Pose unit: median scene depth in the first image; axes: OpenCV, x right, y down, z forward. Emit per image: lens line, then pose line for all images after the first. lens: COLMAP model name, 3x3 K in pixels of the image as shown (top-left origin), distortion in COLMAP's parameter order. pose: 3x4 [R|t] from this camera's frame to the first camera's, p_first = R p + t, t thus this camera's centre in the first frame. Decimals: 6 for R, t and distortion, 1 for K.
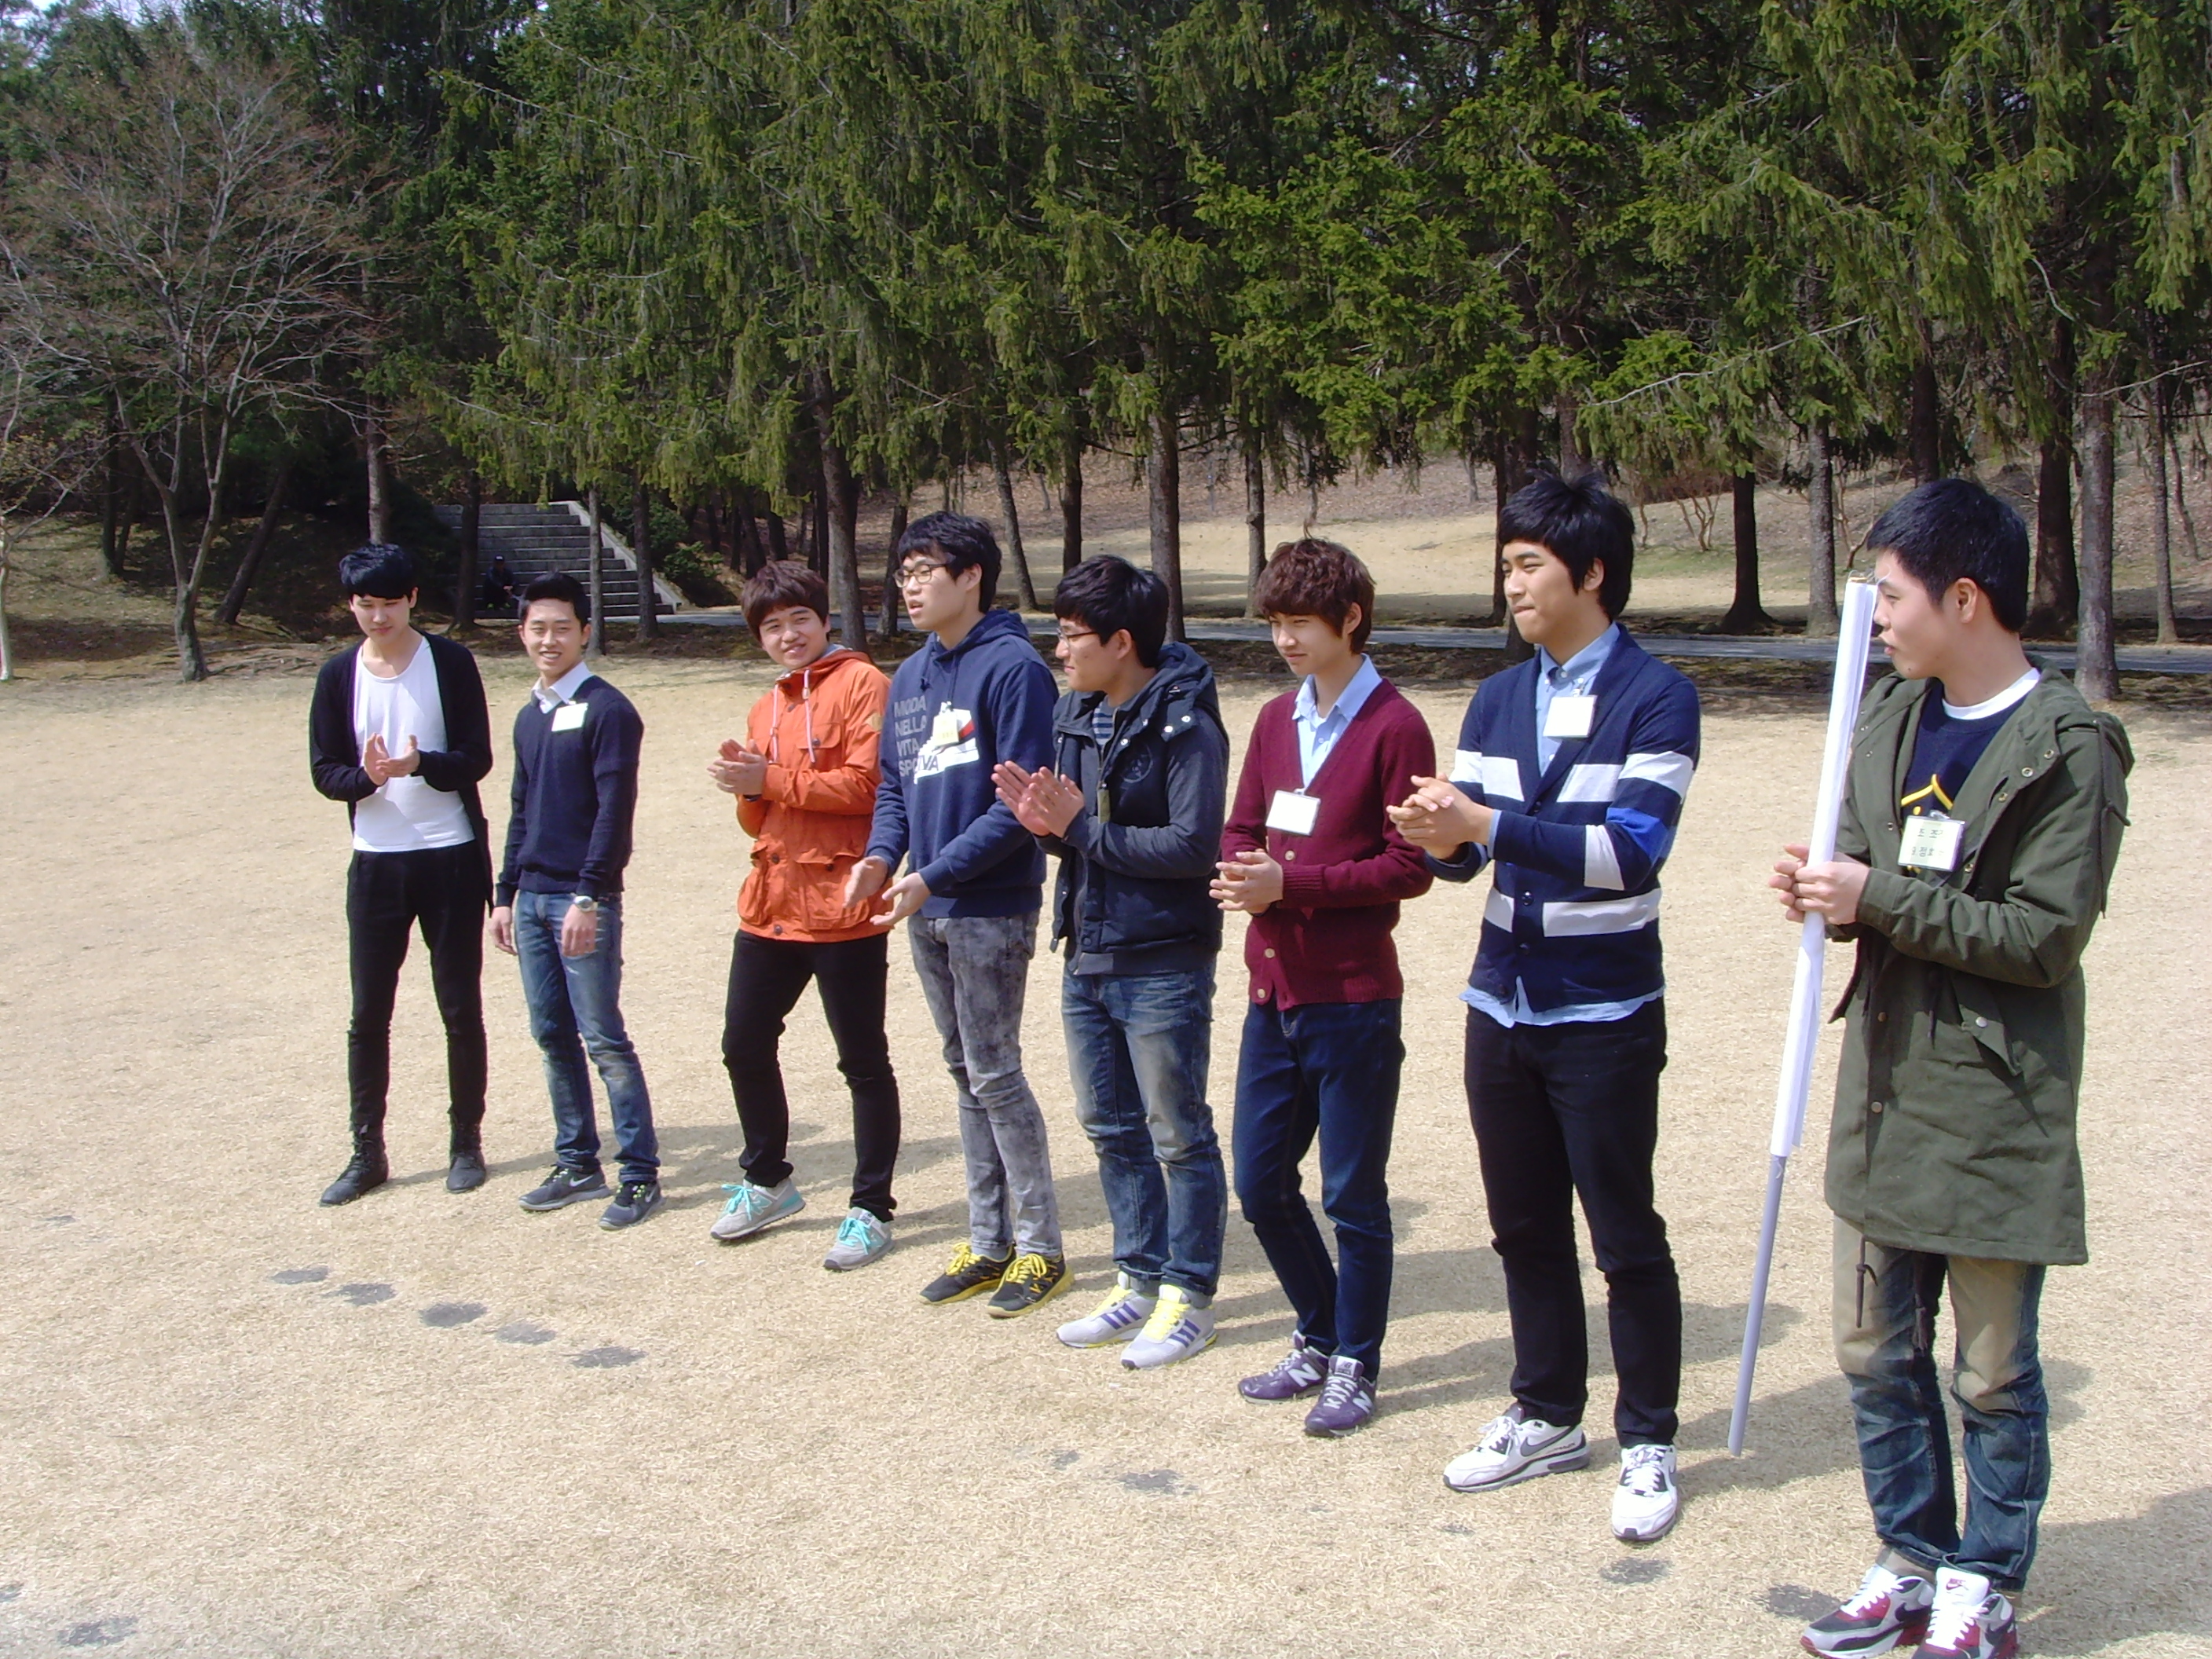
lens RADIAL K [[2542.9, 0, 1109.9], [0, 2542.9, 828.9], [0, 0, 1]] dist [-0.189271, 0.555223]
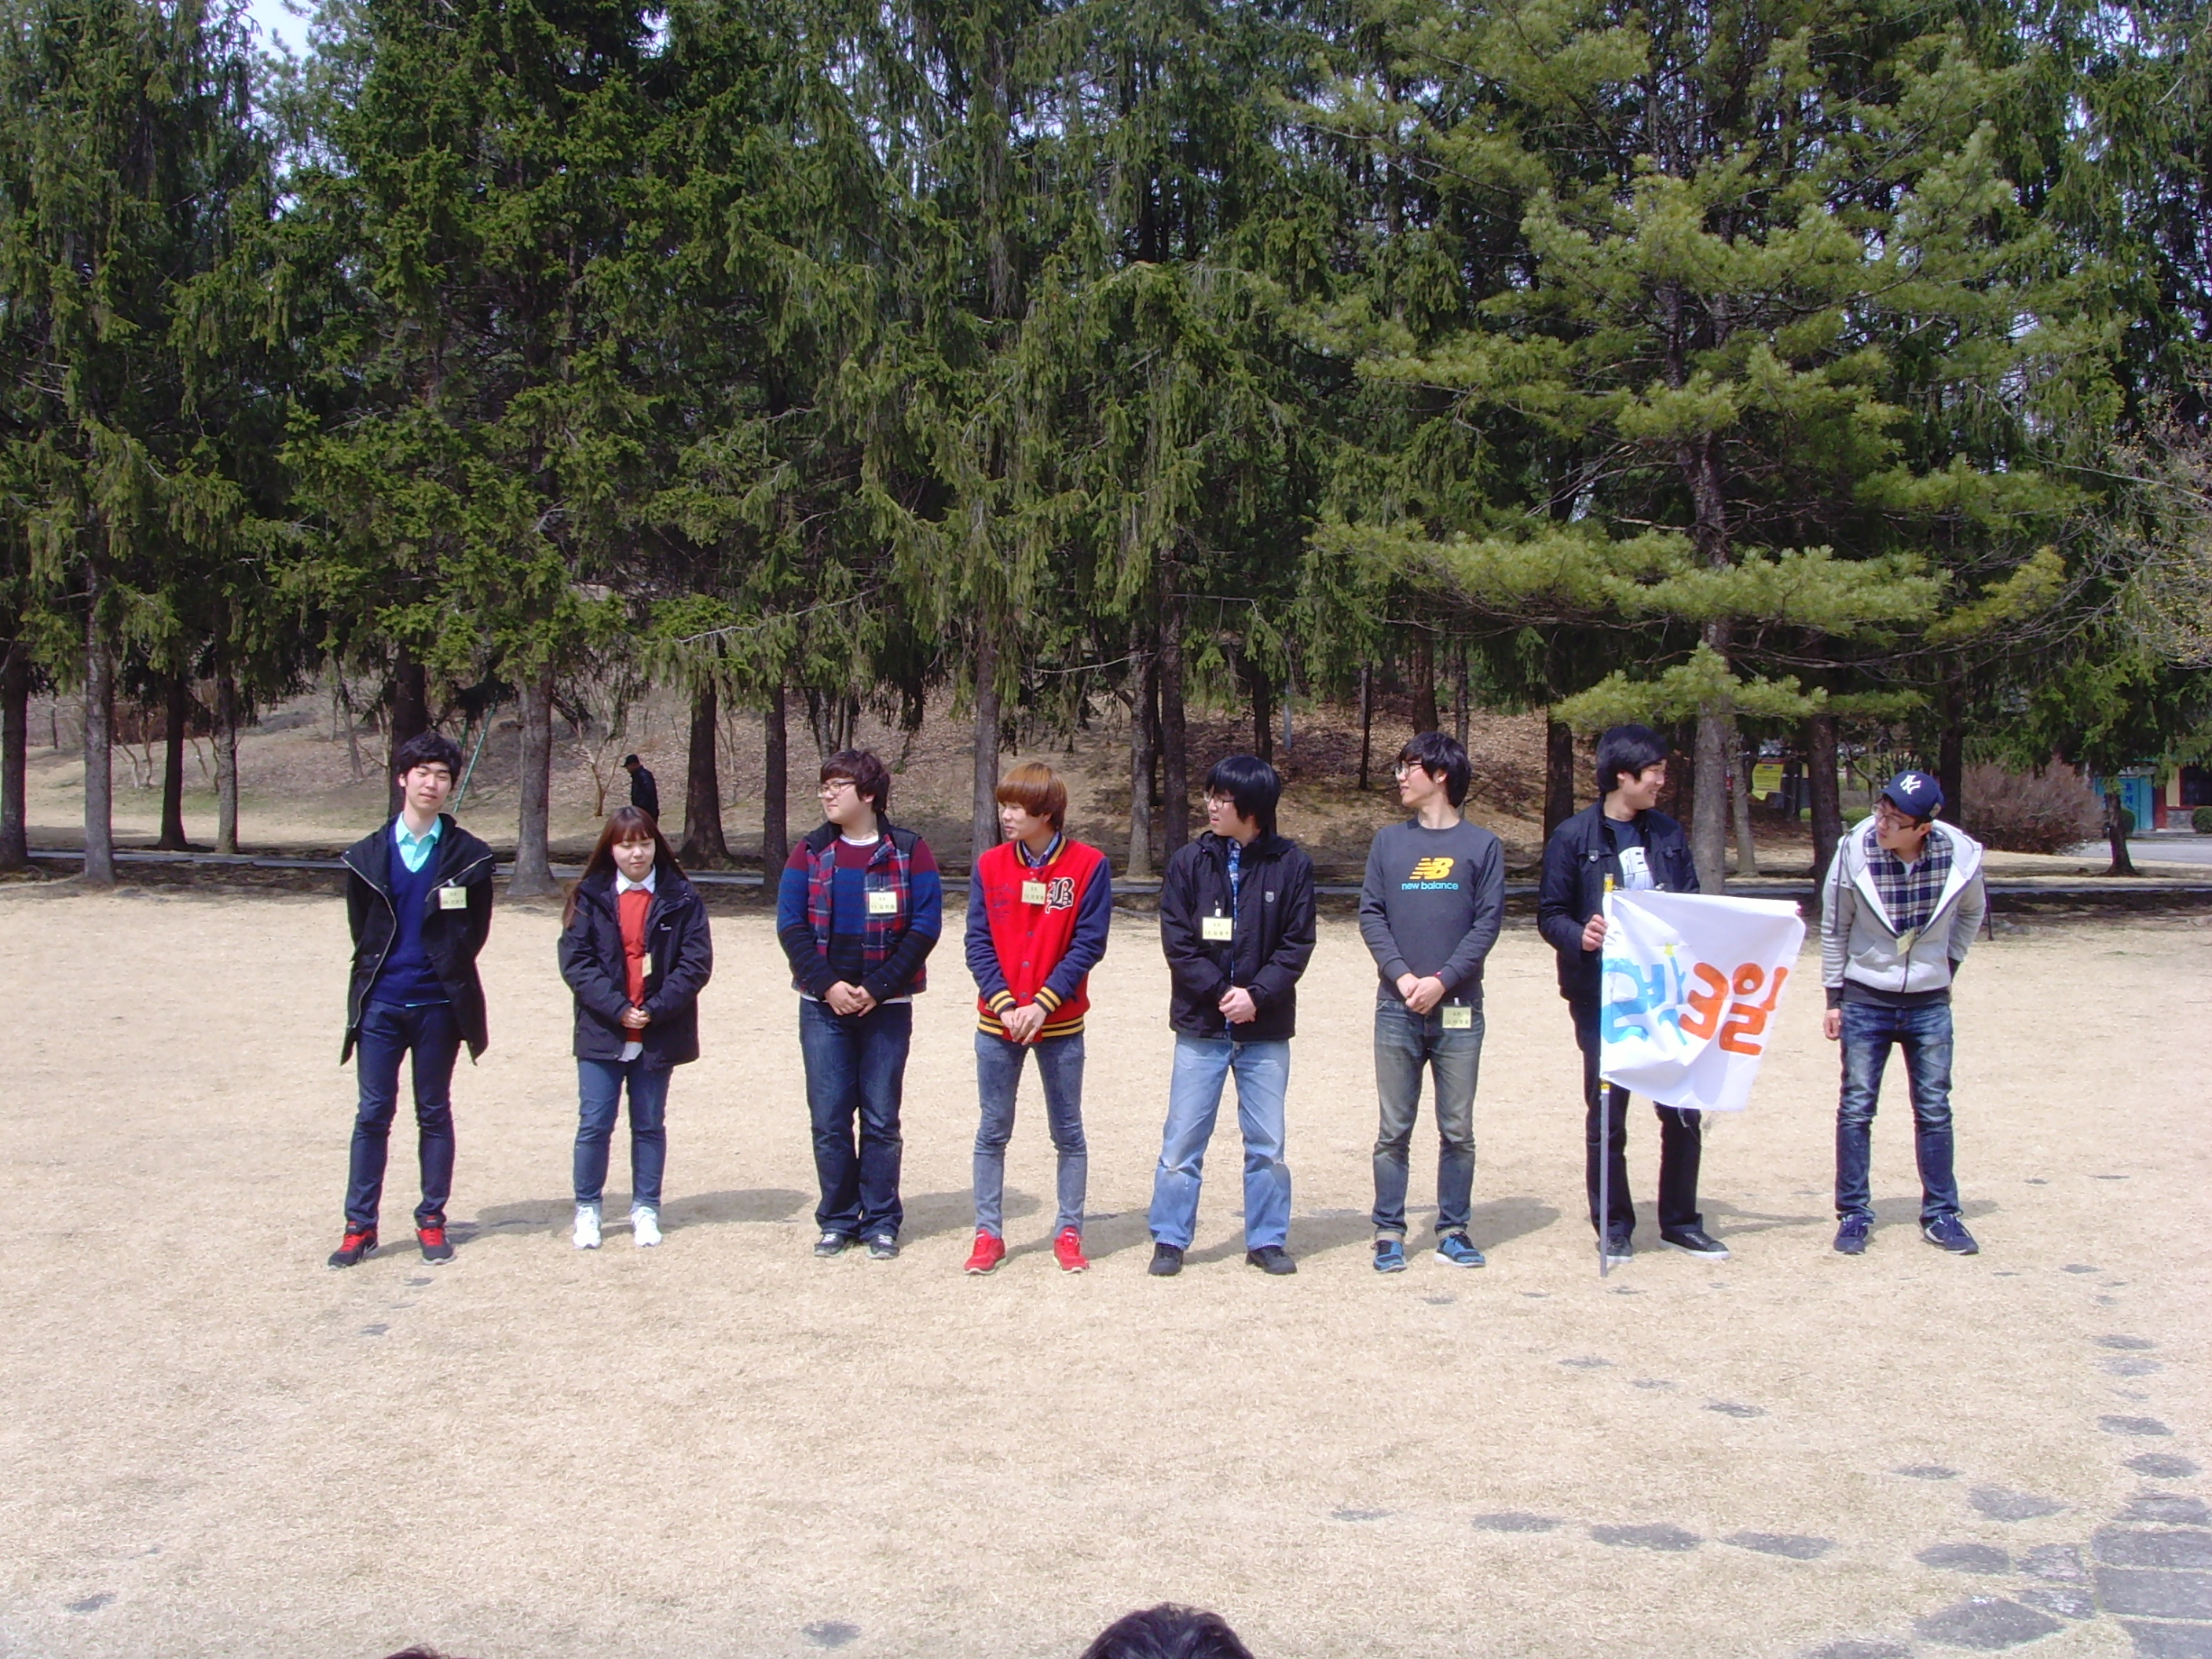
lens RADIAL K [[2542.9, 0, 1109.9], [0, 2542.9, 828.9], [0, 0, 1]] dist [-0.189271, 0.555223]
pose [[0.814793, 0.027802, 0.579084, -0.465968], [0.026726, 0.995986, -0.085422, 0.034236], [-0.579135, 0.085078, 0.810780, -0.138389]]
